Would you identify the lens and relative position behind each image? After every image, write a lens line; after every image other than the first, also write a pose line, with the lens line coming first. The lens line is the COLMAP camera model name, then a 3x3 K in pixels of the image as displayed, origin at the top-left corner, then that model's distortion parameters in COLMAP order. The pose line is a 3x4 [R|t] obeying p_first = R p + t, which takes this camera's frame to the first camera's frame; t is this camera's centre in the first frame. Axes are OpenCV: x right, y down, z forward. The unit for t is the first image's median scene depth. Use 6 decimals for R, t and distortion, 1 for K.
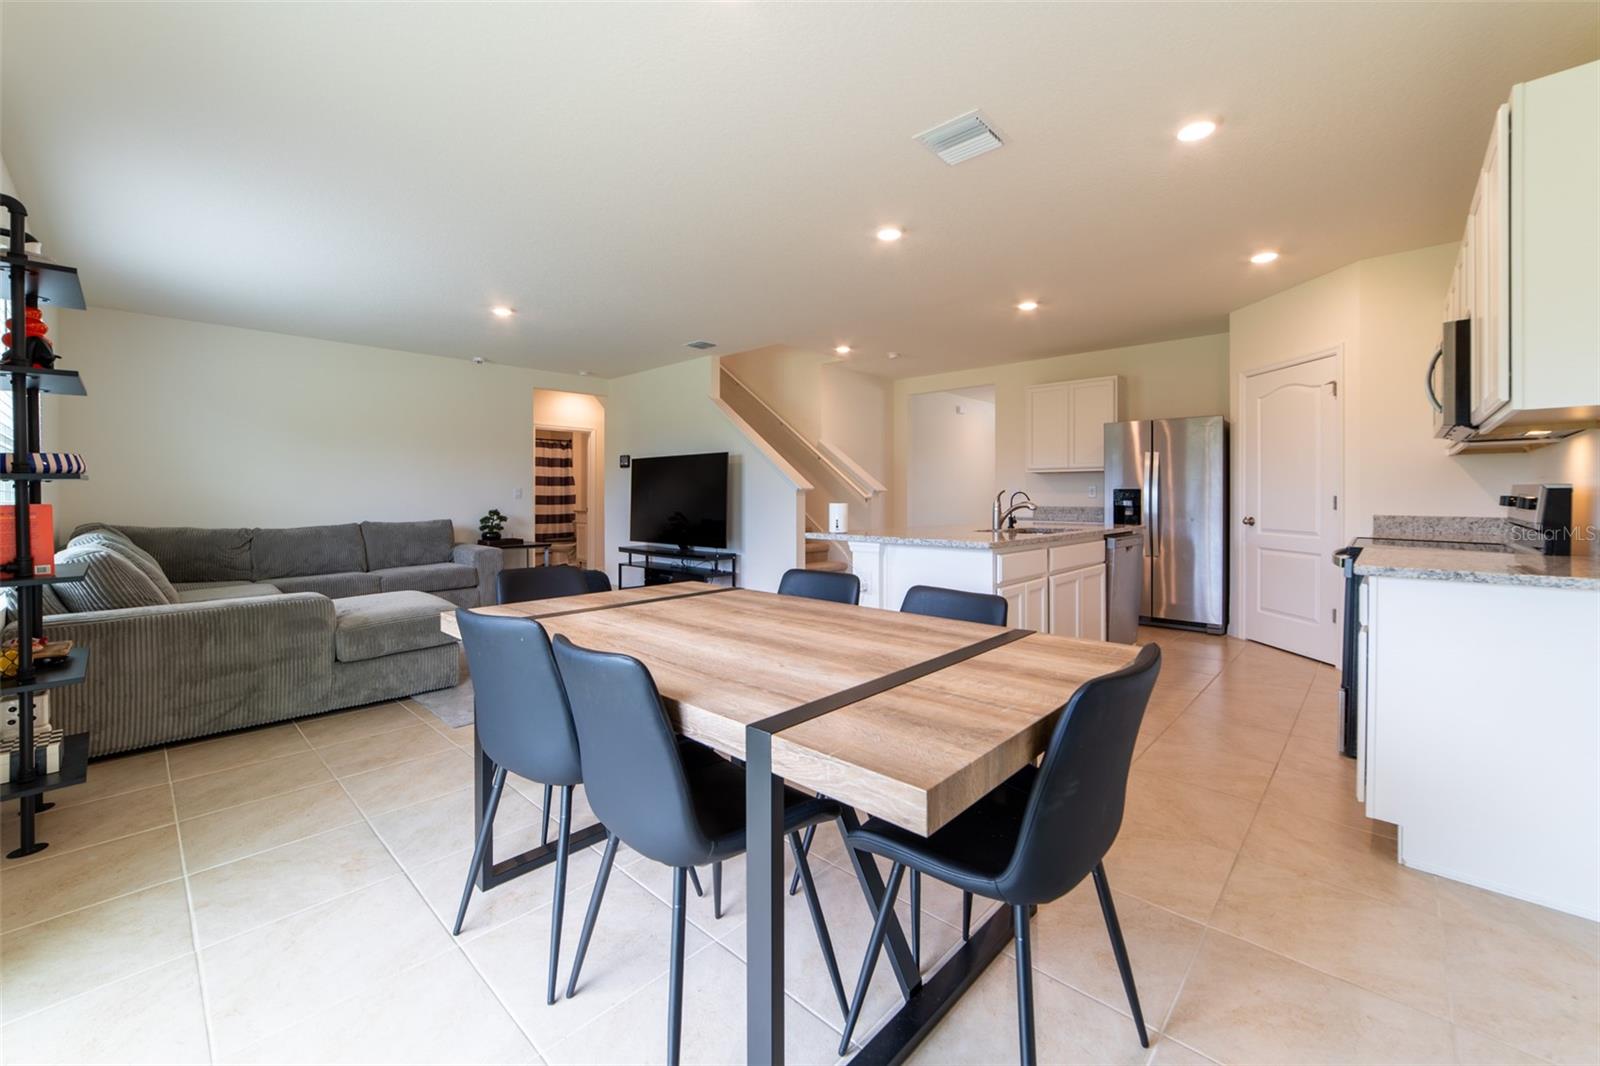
lens RADIAL K [[641.8, 0, 808.8], [0, 641.8, 498.3], [0, 0, 1]] dist [-0.013497, 0.004669]
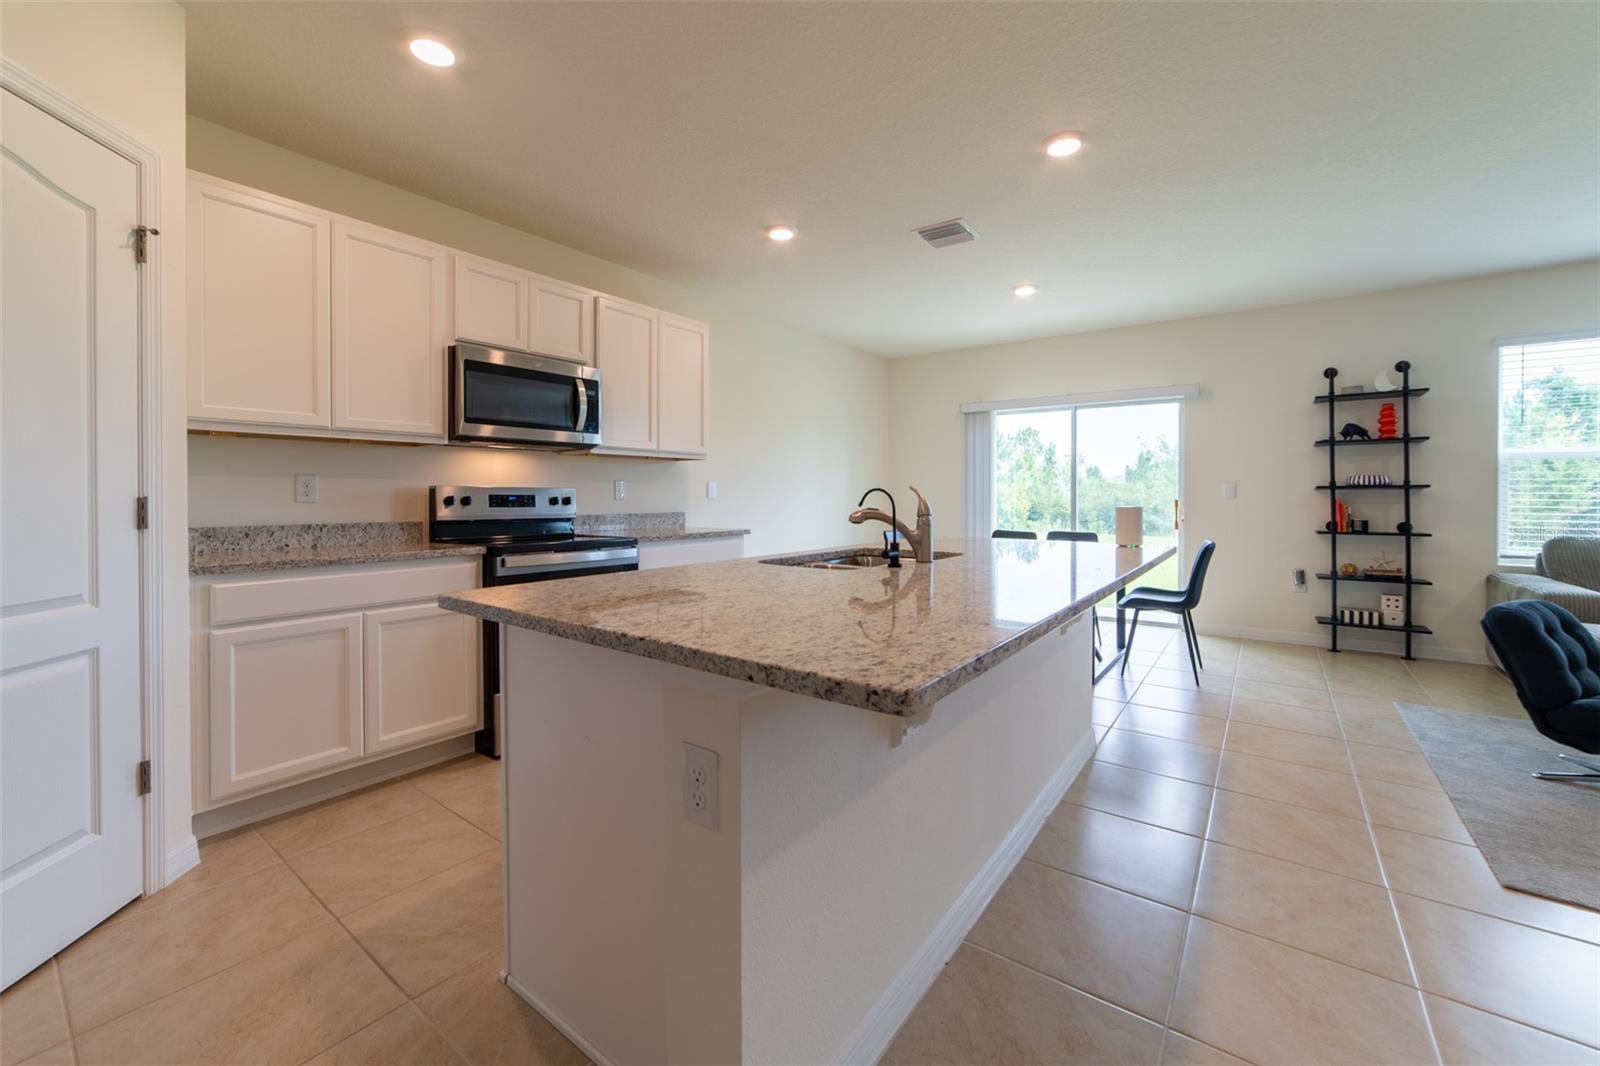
lens RADIAL K [[641.8, 0, 809.4], [0, 641.8, 493.4], [0, 0, 1]] dist [-0.013497, 0.004669]
pose [[-0.992512, -0.002040, -0.122132, 0.351636], [-0.002540, 0.999989, 0.003943, -0.006670], [0.122123, 0.004224, -0.992506, 1.150171]]
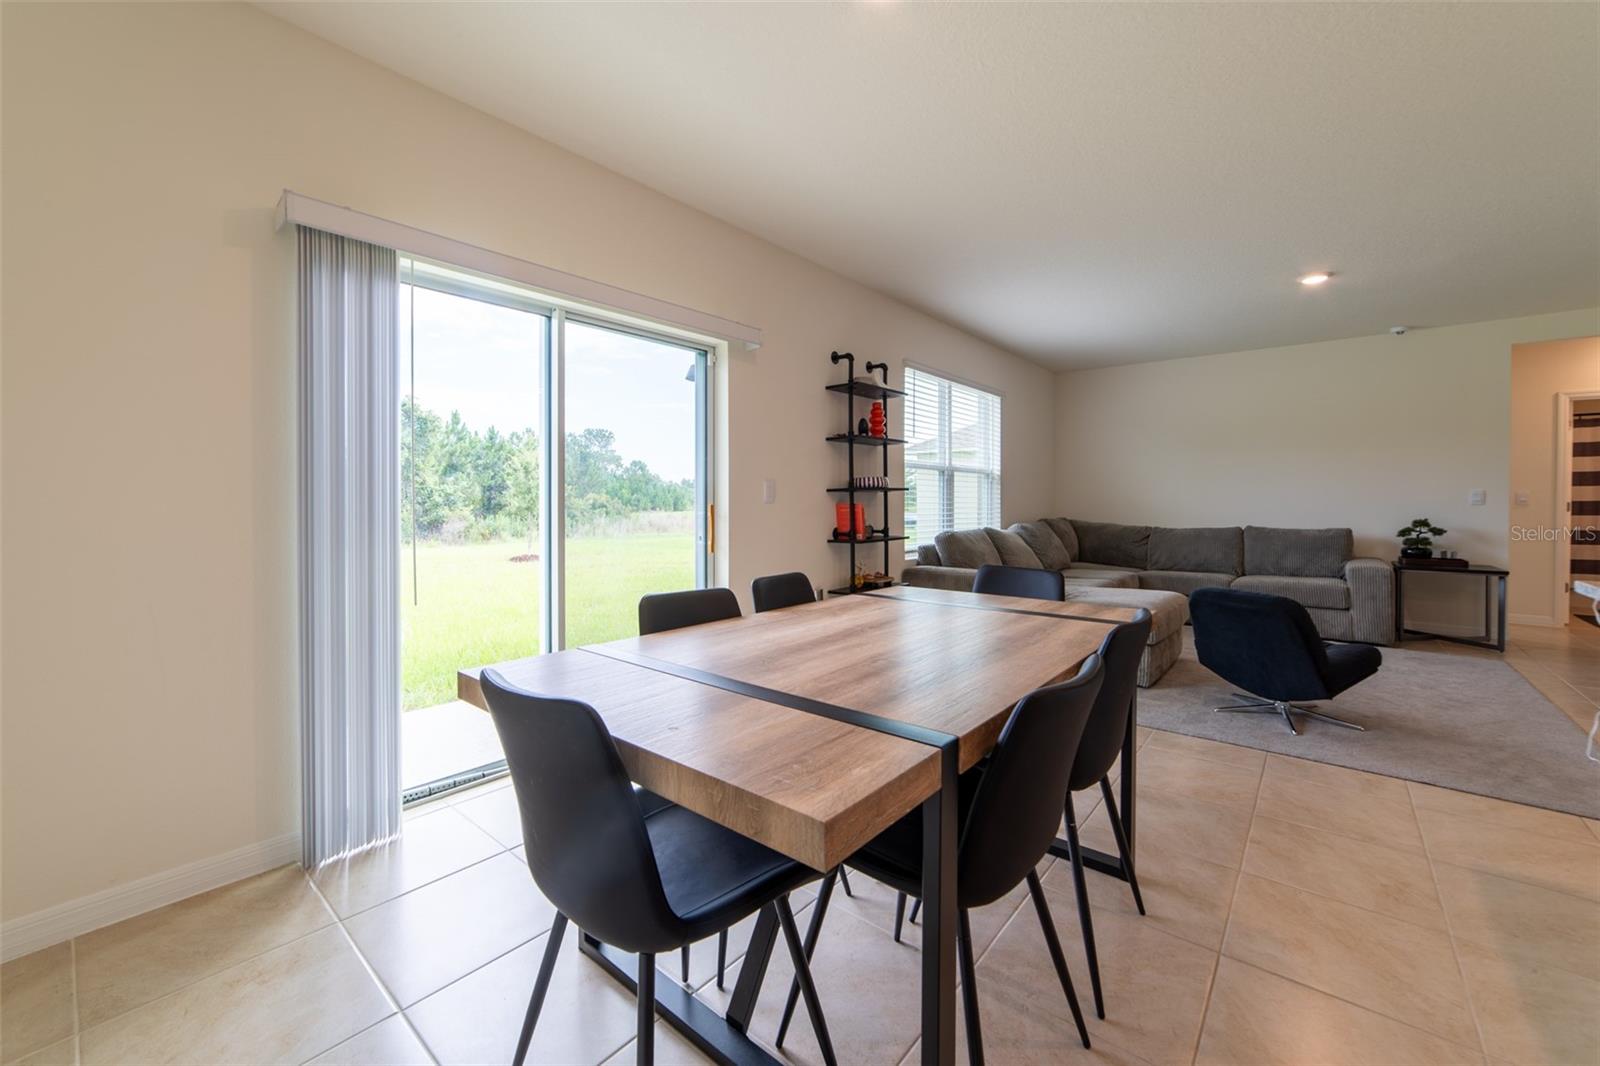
lens RADIAL K [[641.8, 0, 808.2], [0, 641.8, 508.0], [0, 0, 1]] dist [-0.013497, 0.004669]
pose [[0.060131, 0.012844, -0.998108, 0.298852], [-0.006512, 0.999901, 0.012475, -0.000039], [0.998169, 0.005750, 0.060209, 0.276555]]
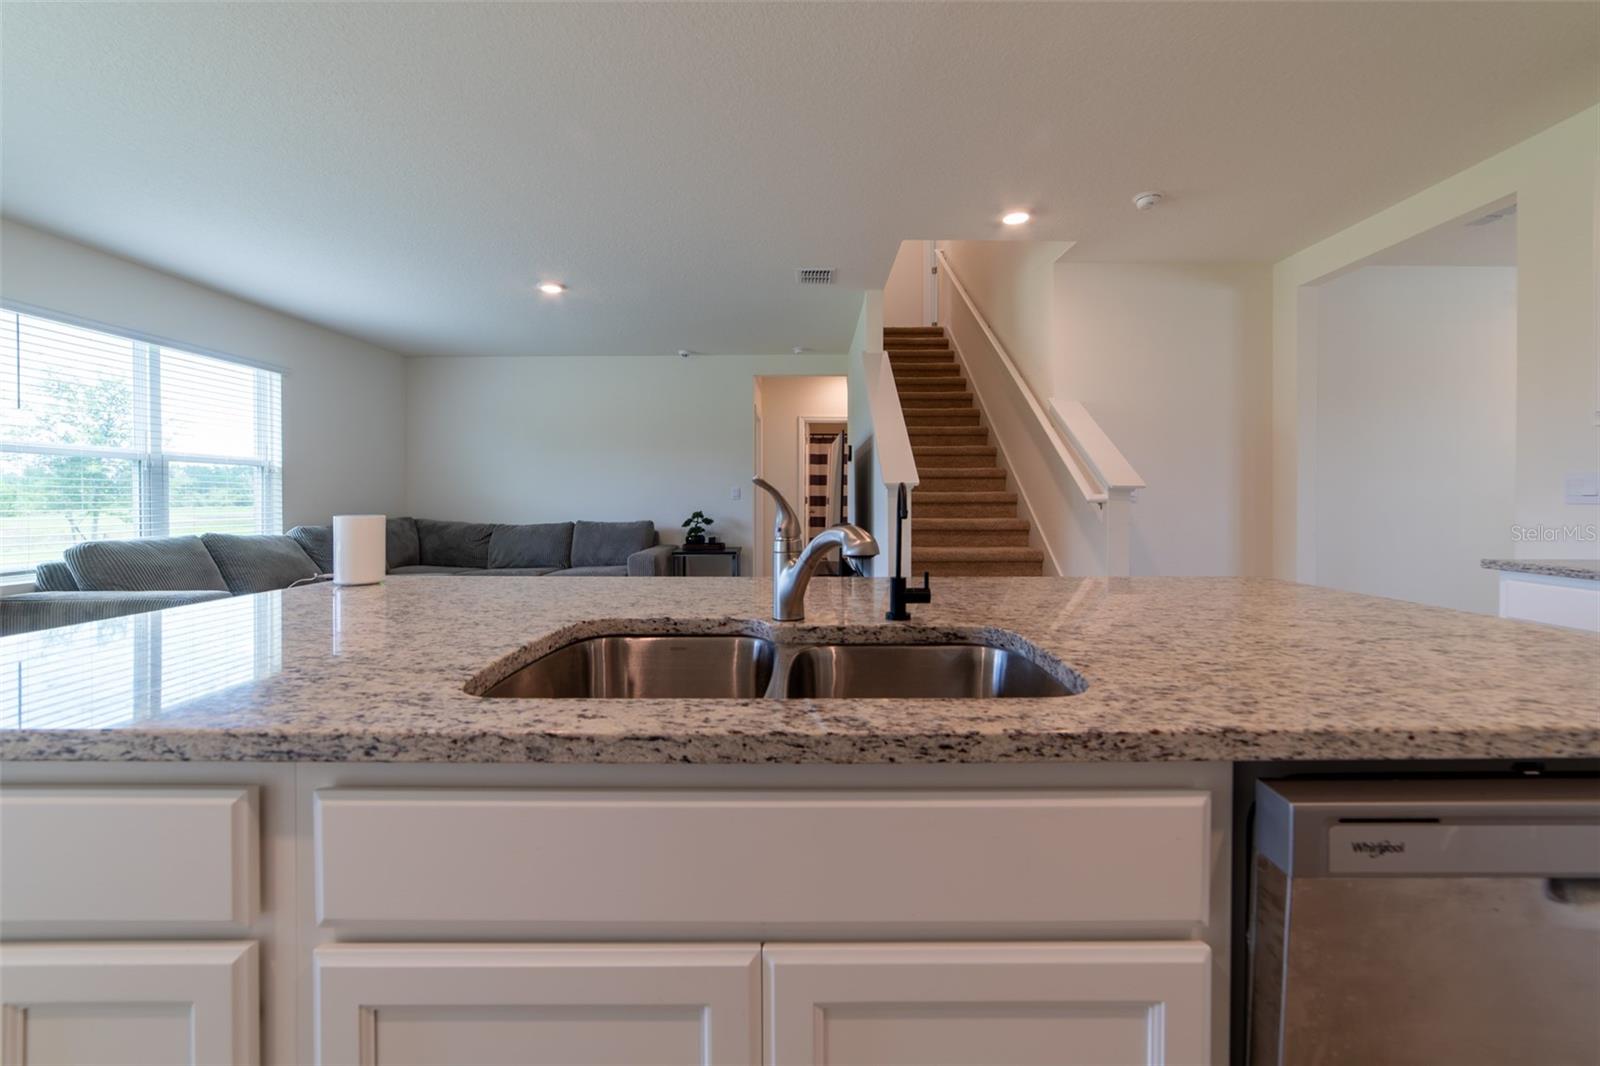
lens RADIAL K [[641.8, 0, 806.3], [0, 641.8, 491.8], [0, 0, 1]] dist [-0.013497, 0.004669]
pose [[0.674188, -0.005511, -0.738540, 0.389891], [-0.000813, 0.999966, -0.008205, -0.004069], [0.738560, 0.006132, 0.674160, 0.631176]]
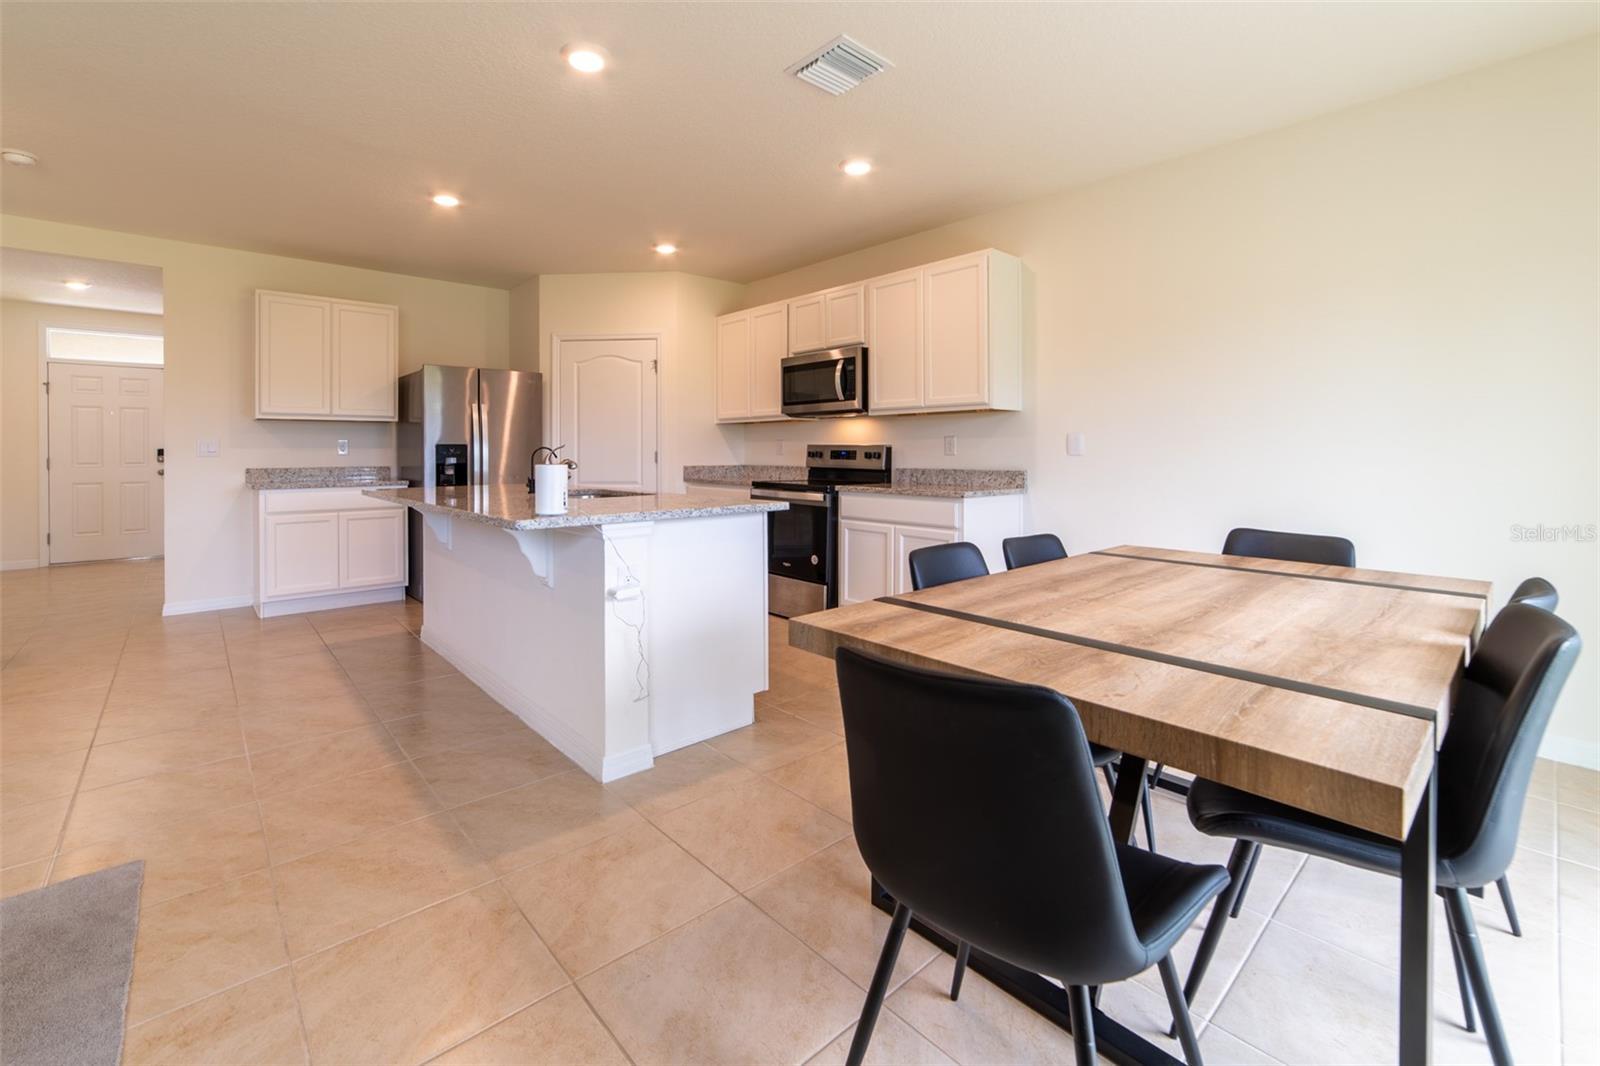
lens RADIAL K [[698.4, 0, 787.0], [0, 698.4, 468.6], [0, 0, 1]] dist [-0.004293, 0.000711]
pose [[0.120353, -0.027569, 0.992348, -0.382777], [0.008652, 0.999605, 0.026722, -0.003349], [-0.992693, 0.005370, 0.120544, 0.461832]]
